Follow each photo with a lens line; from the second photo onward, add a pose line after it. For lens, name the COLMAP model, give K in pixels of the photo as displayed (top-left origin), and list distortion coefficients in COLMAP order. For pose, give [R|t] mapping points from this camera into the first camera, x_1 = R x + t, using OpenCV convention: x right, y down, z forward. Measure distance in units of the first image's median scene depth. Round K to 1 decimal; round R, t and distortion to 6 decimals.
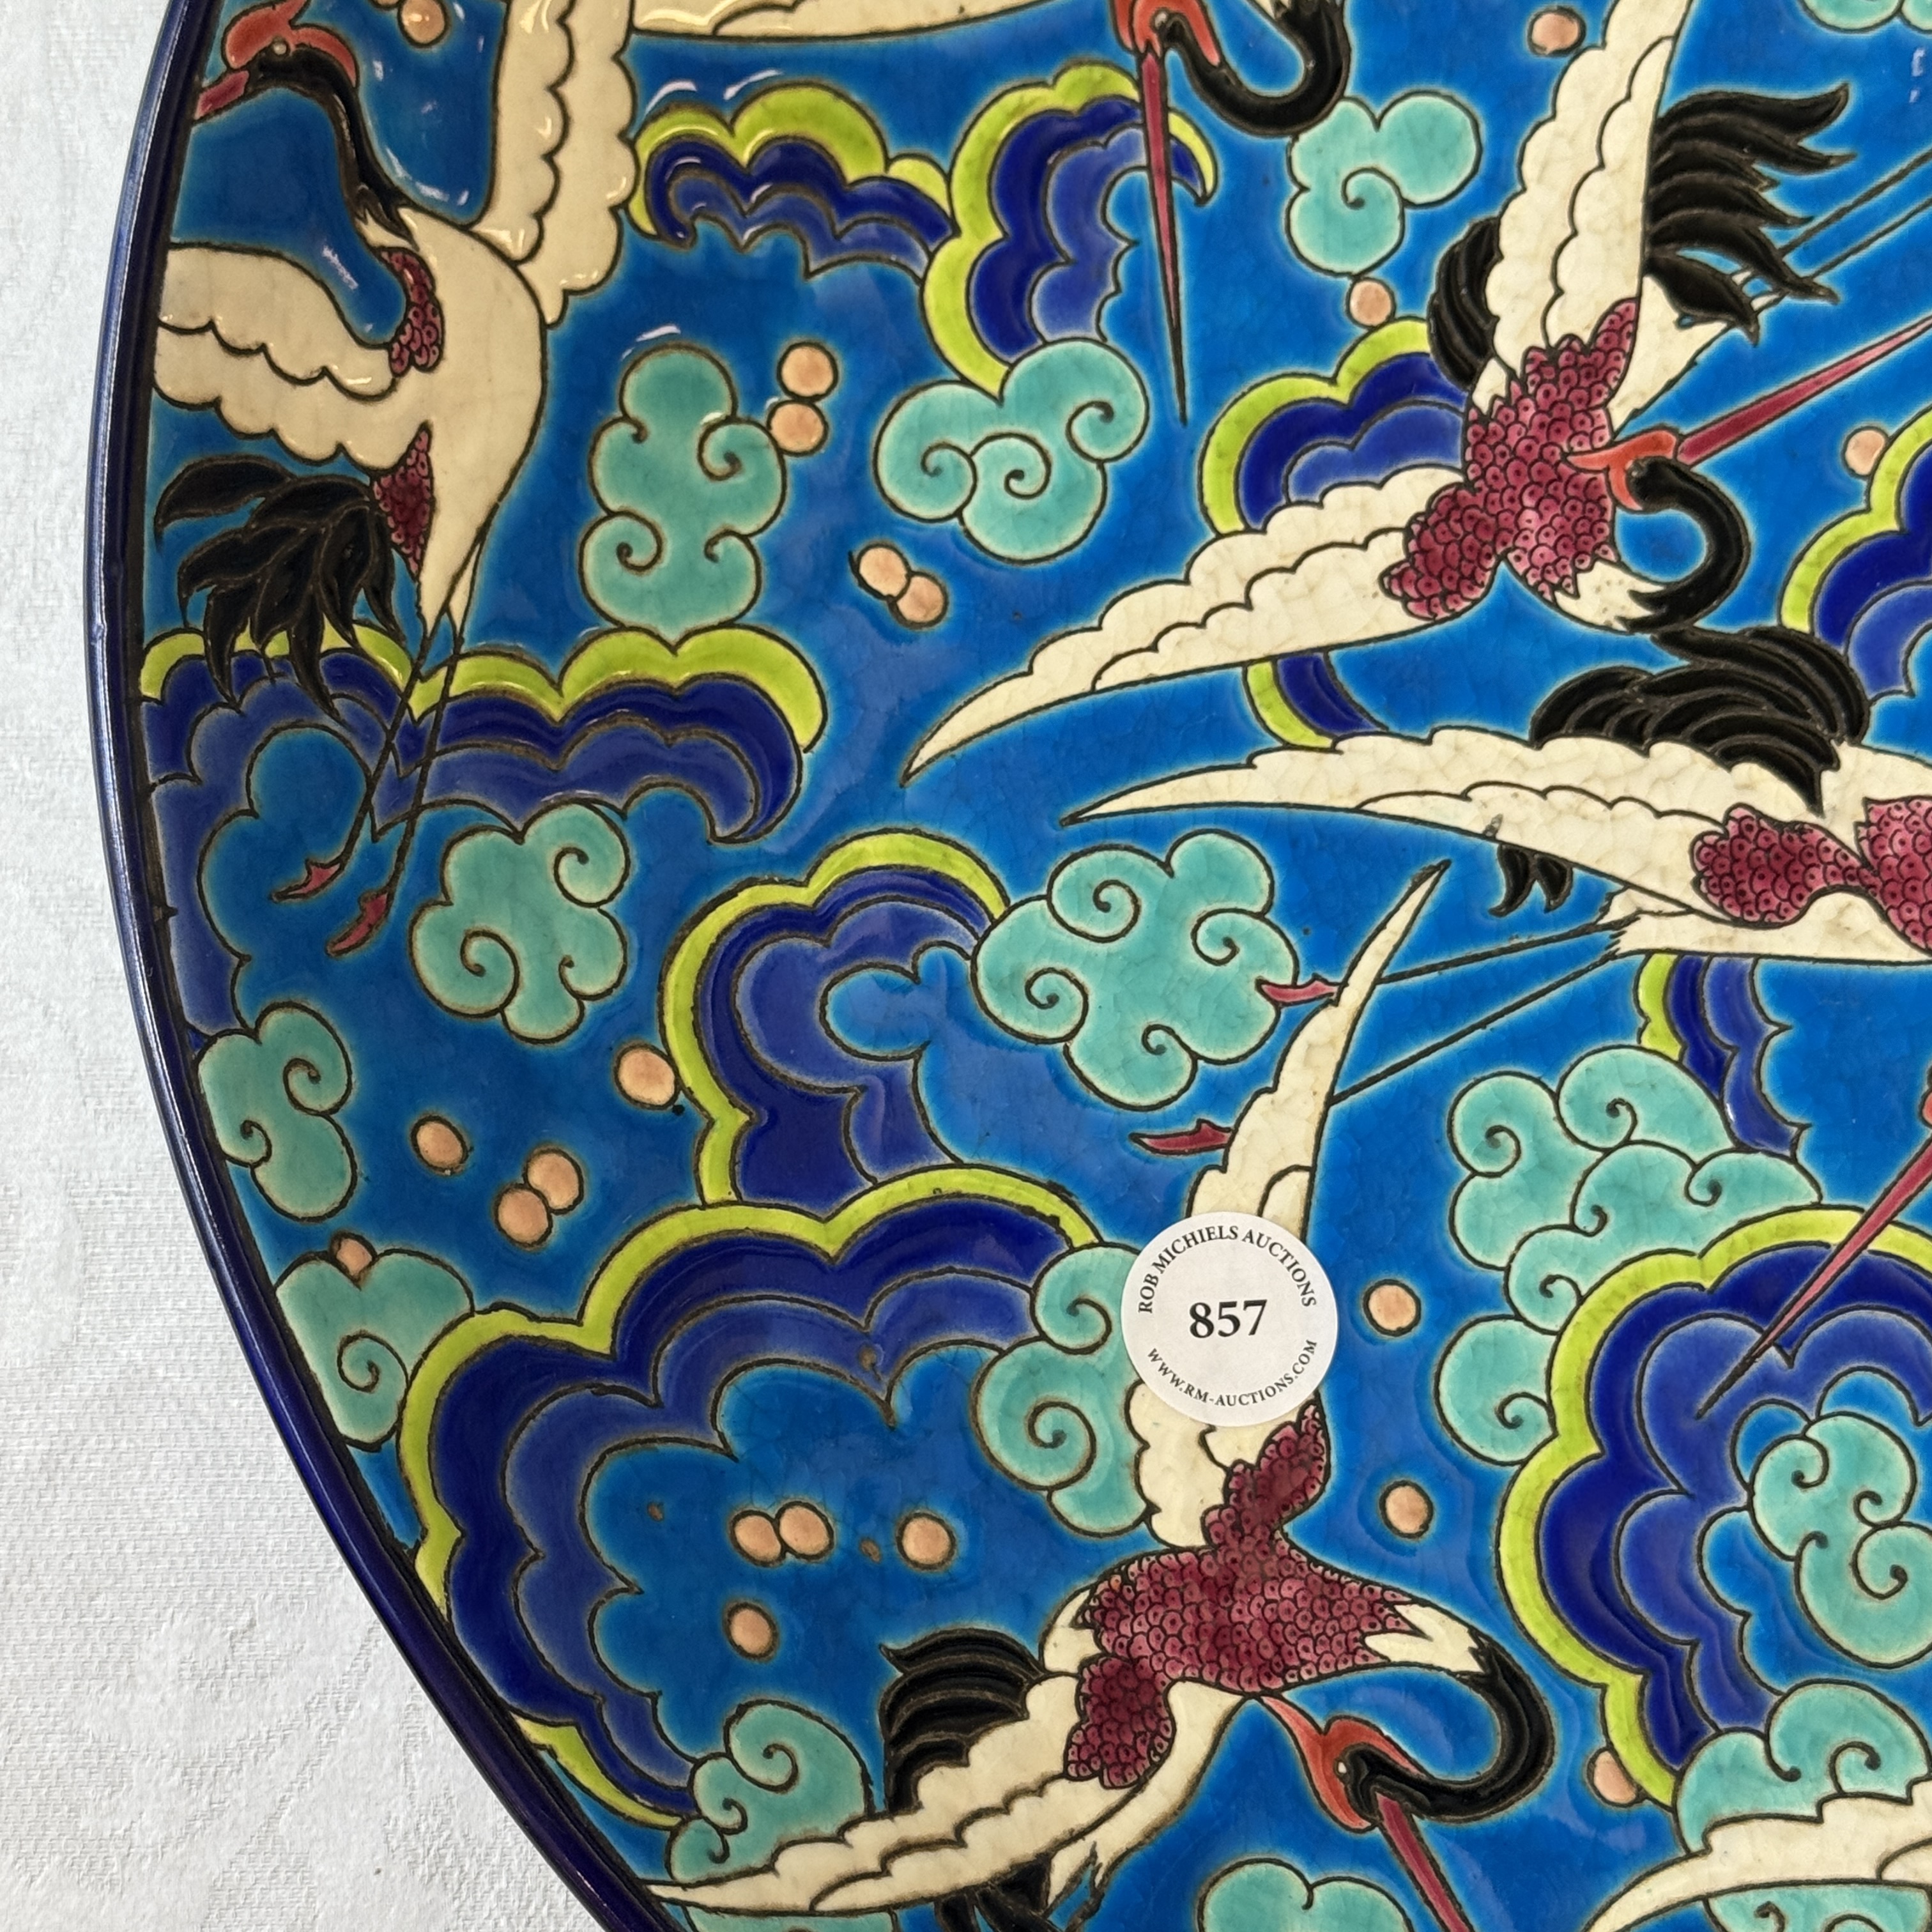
lens RADIAL K [[4146.0, 0, 974.3], [0, 4146.0, 954.2], [0, 0, 1]] dist [0.146096, -0.086675]
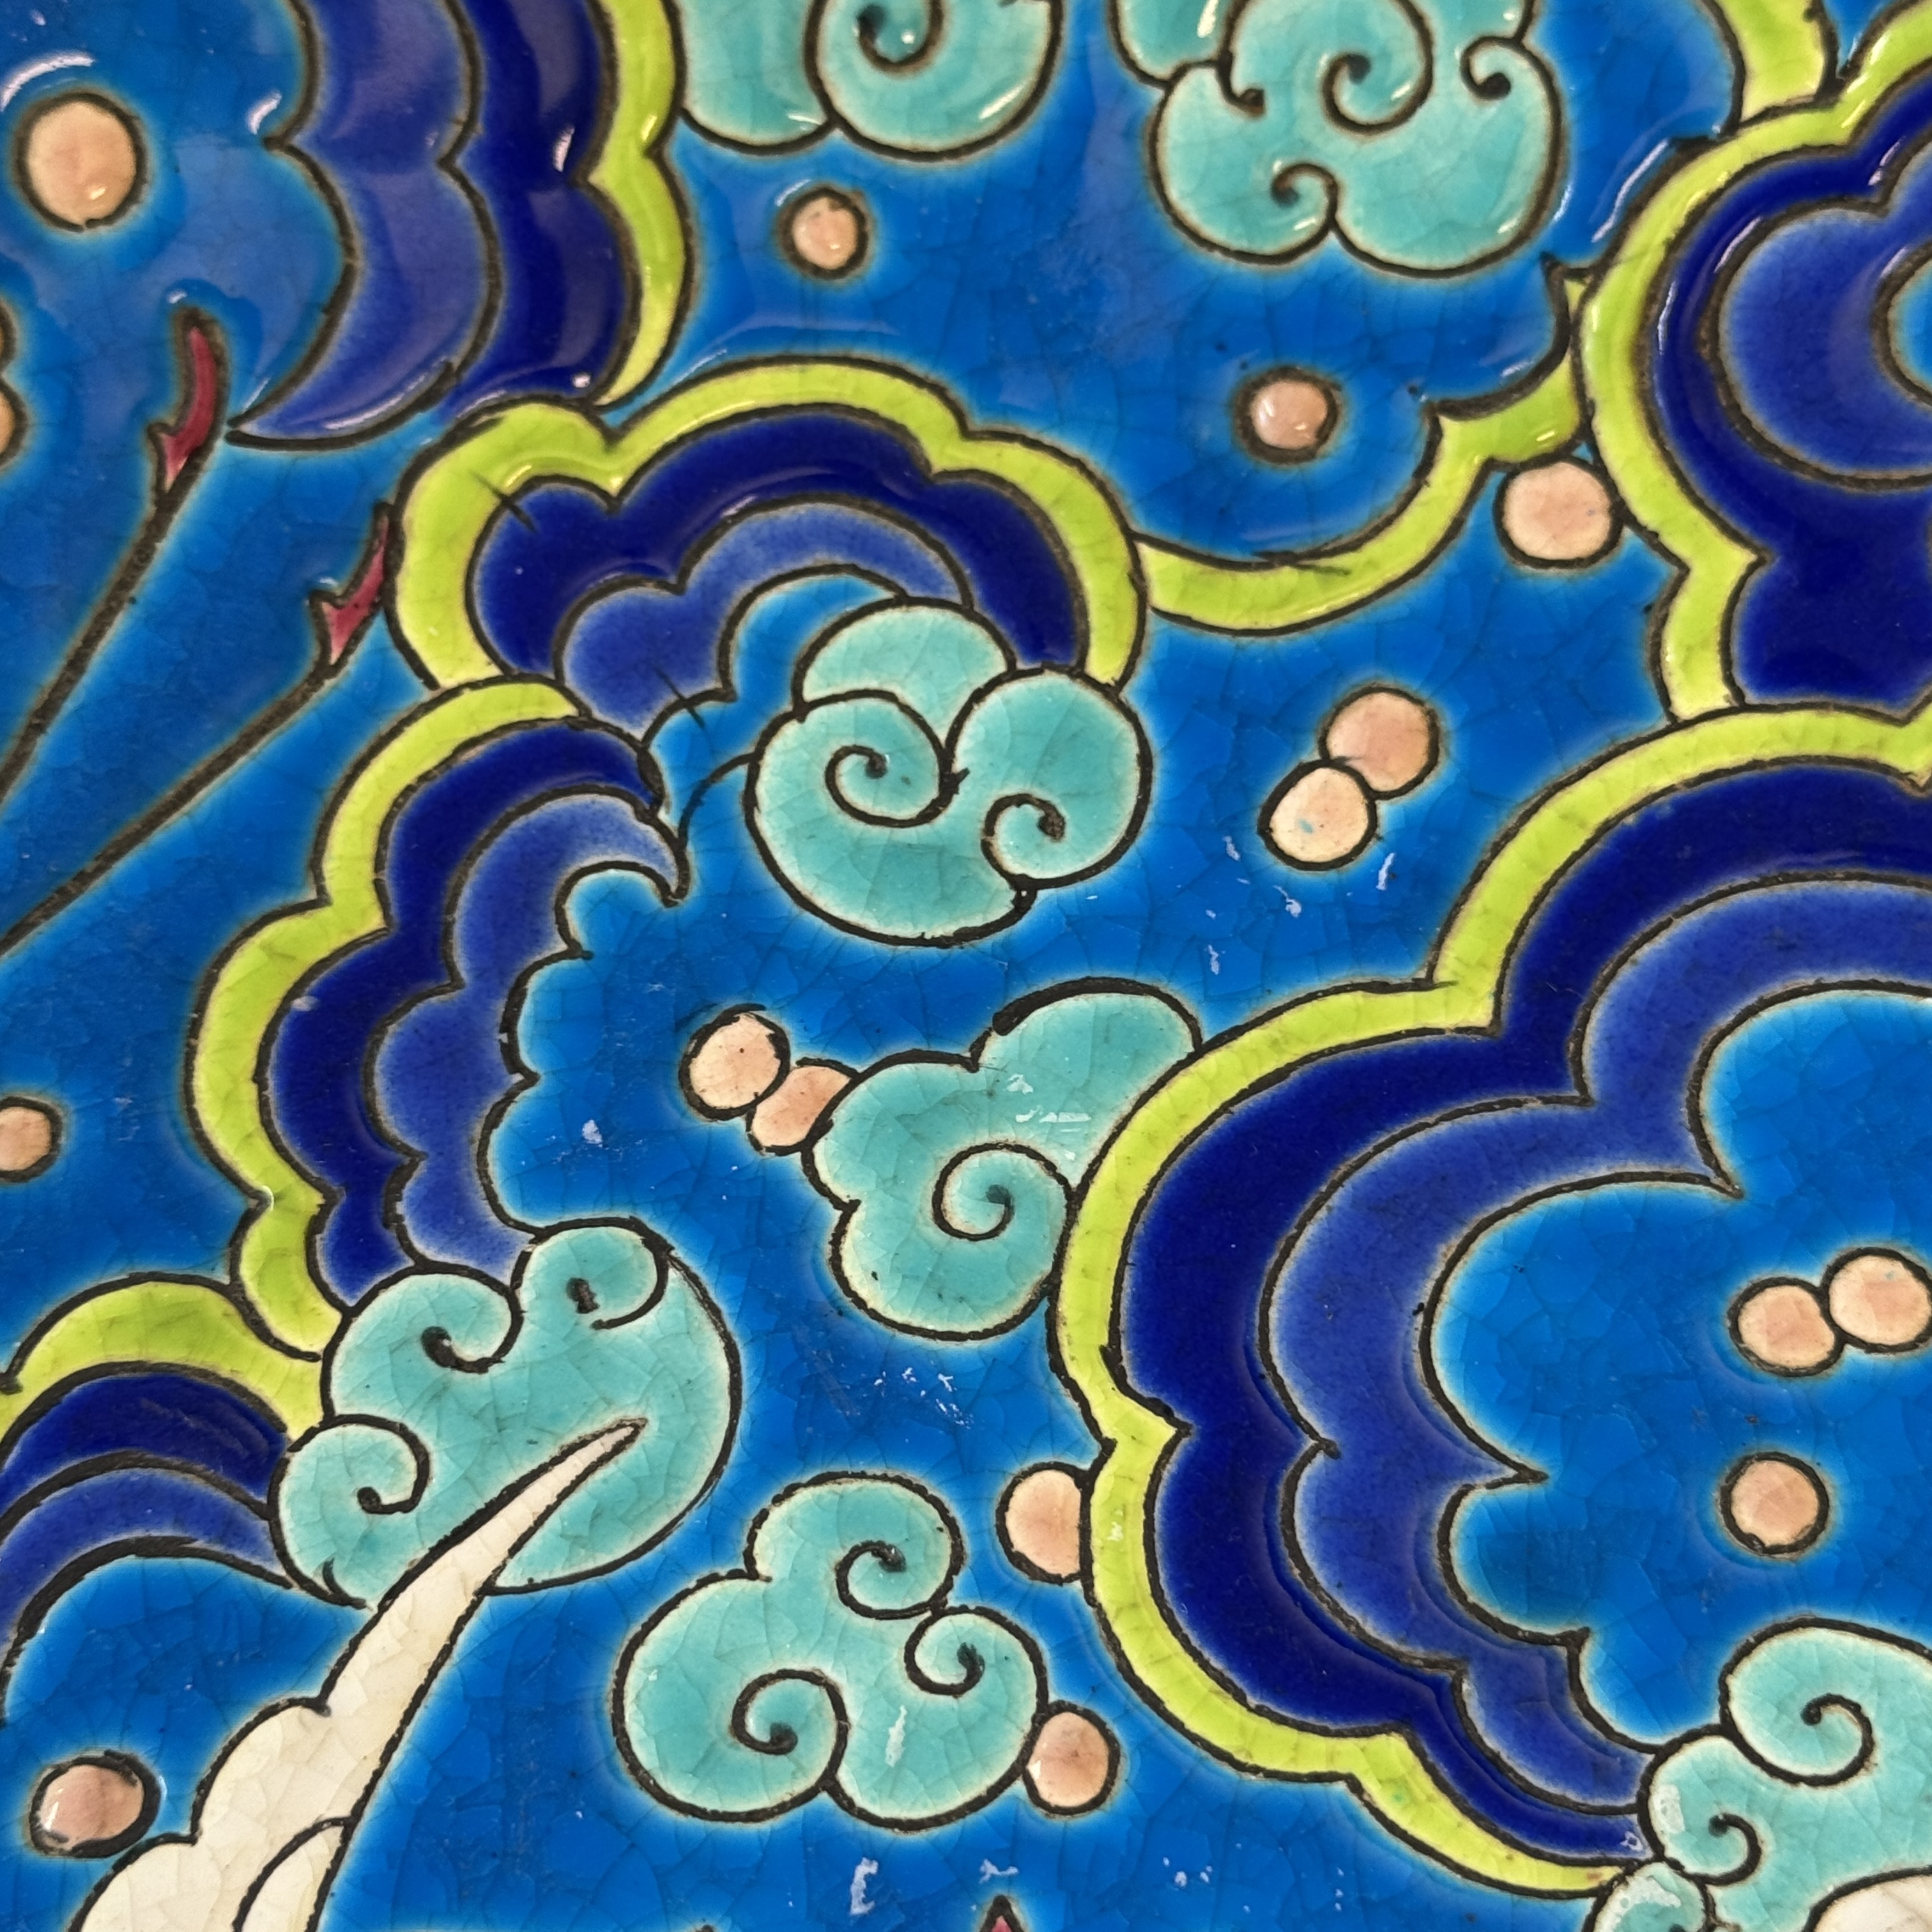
lens RADIAL K [[4182.6, 0, 996.6], [0, 4182.6, 963.3], [0, 0, 1]] dist [0.149661, -0.182183]
pose [[0.999387, 0.026063, 0.023382, 0.233627], [-0.012483, 0.889109, -0.457526, -0.092945], [-0.032713, 0.456954, 0.888889, 0.555053]]
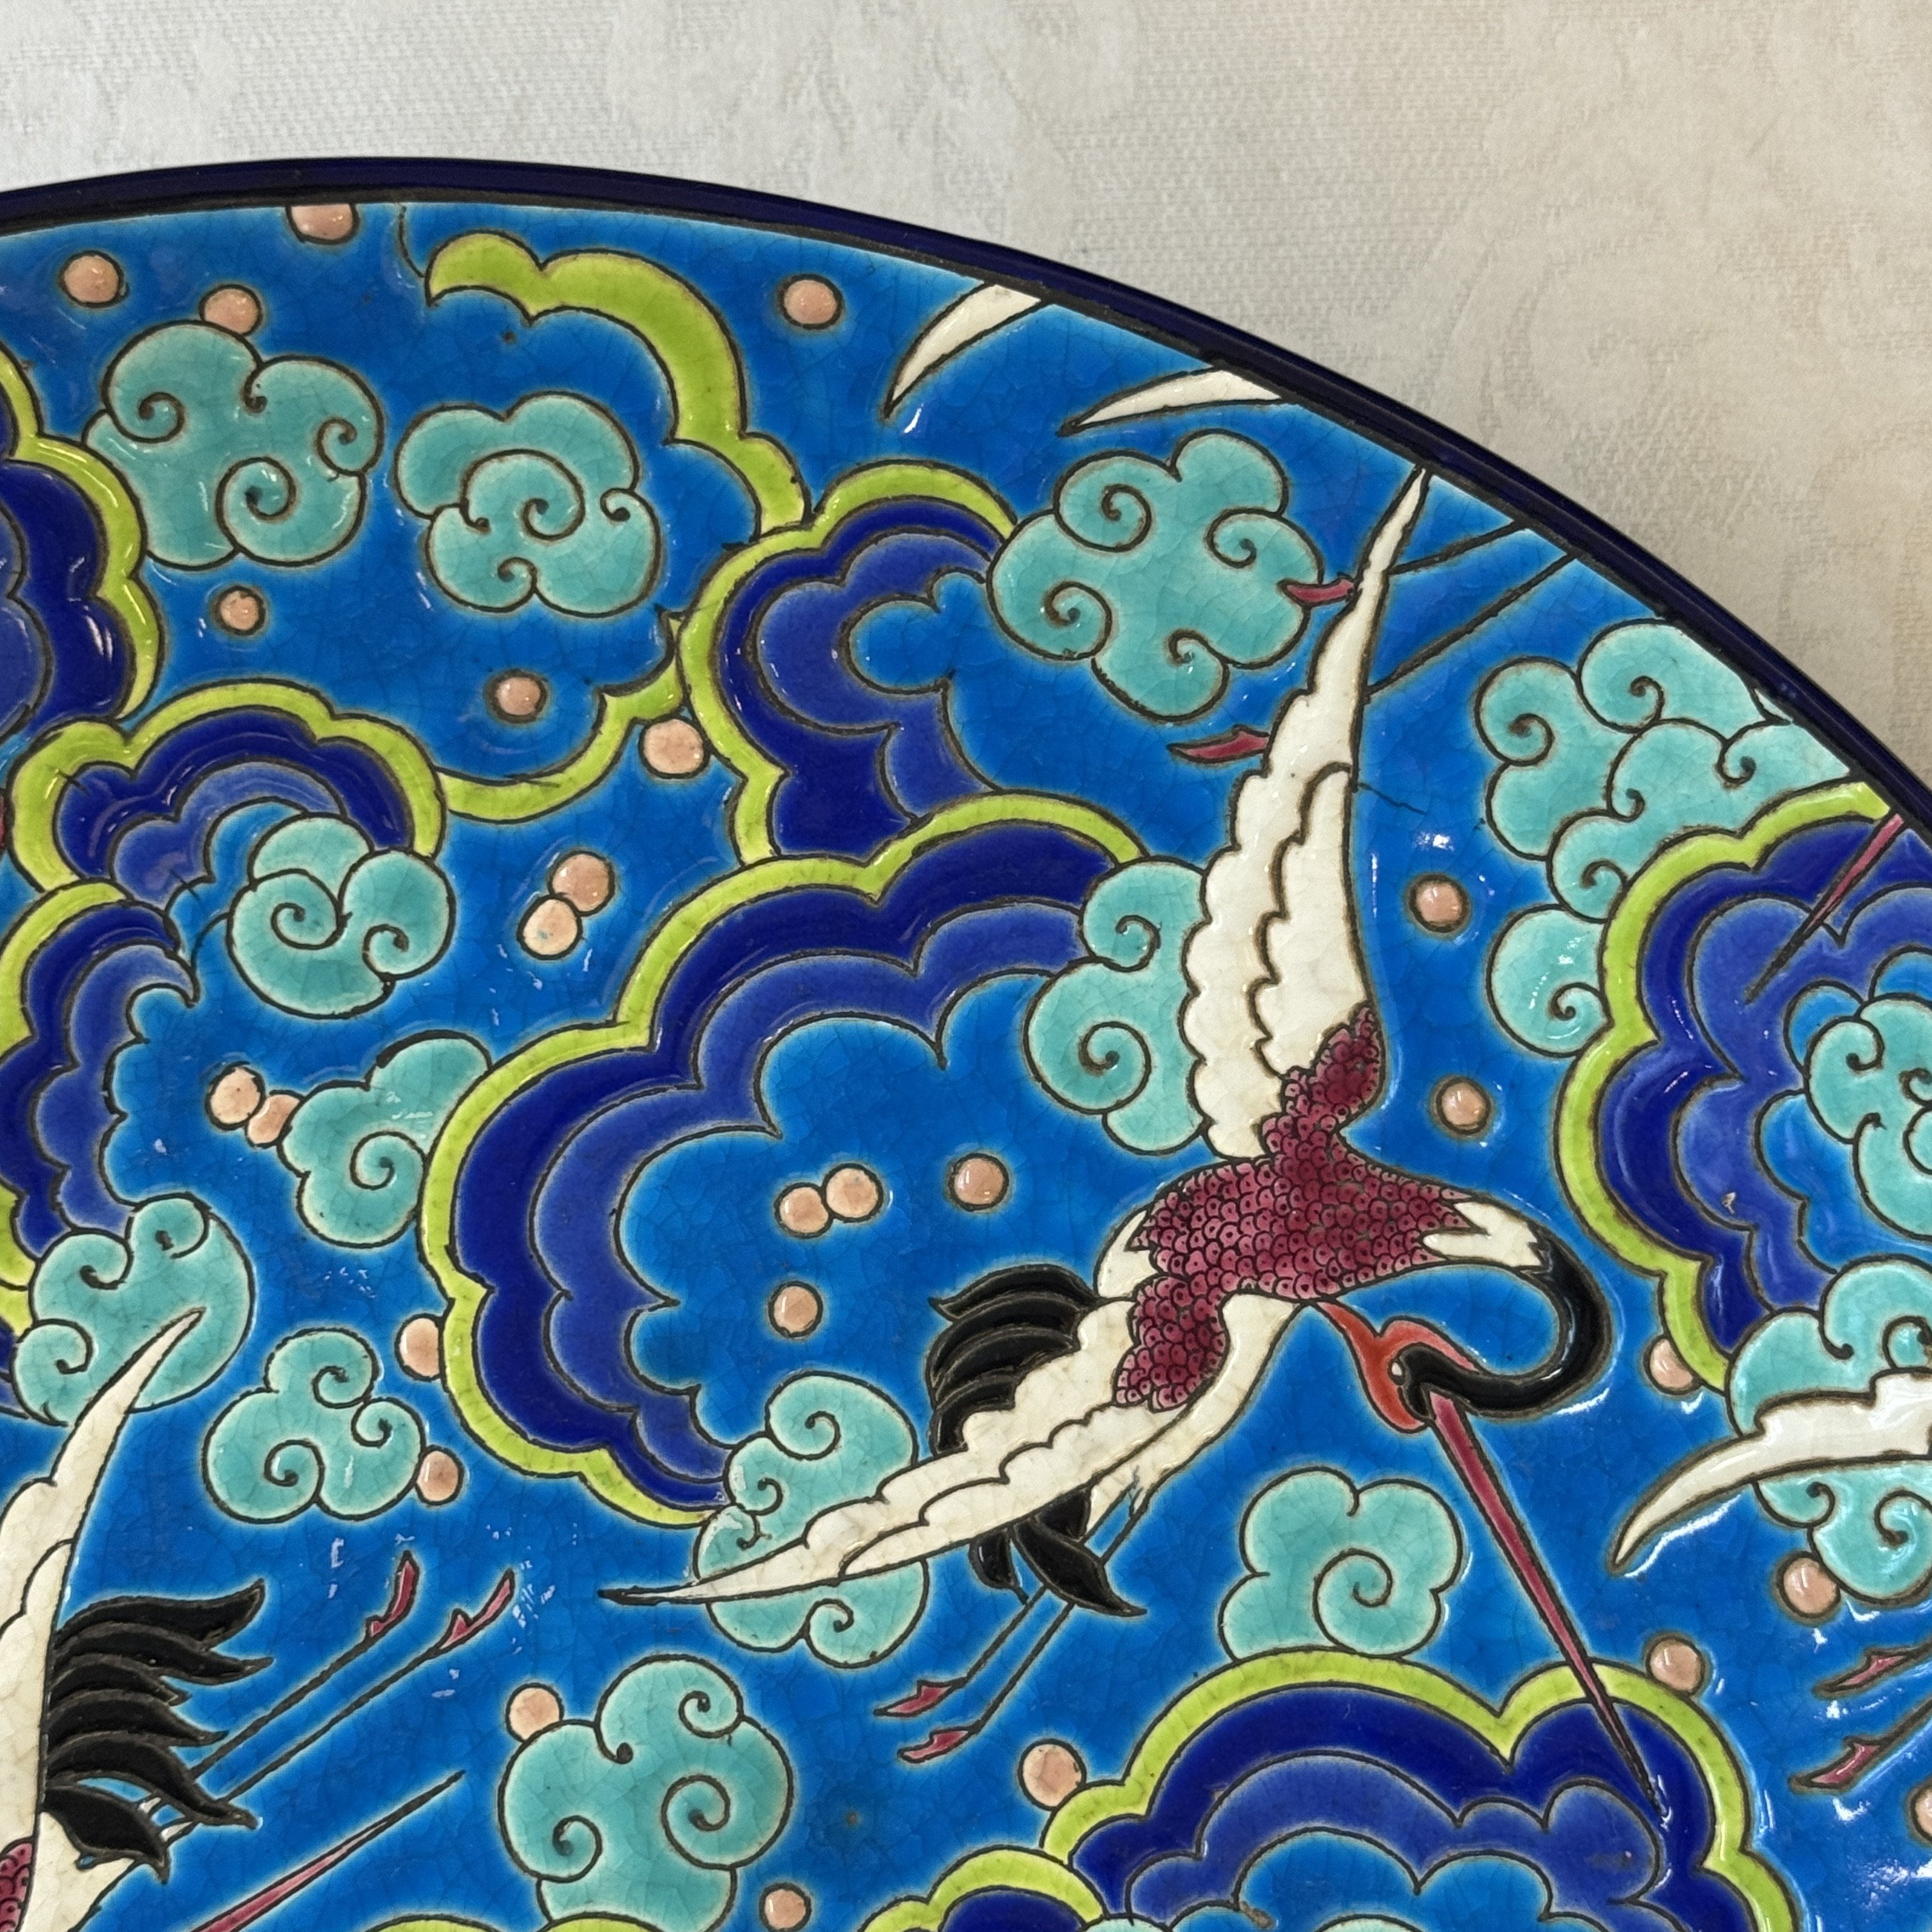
lens RADIAL K [[4078.1, 0, 960.5], [0, 4078.1, 960.5], [0, 0, 1]] dist [0.133556, -0.116503]
pose [[0.994148, -0.052220, 0.094561, 0.293113], [0.062120, 0.992533, -0.104975, -0.247051], [-0.088374, 0.110235, 0.989969, 0.068476]]
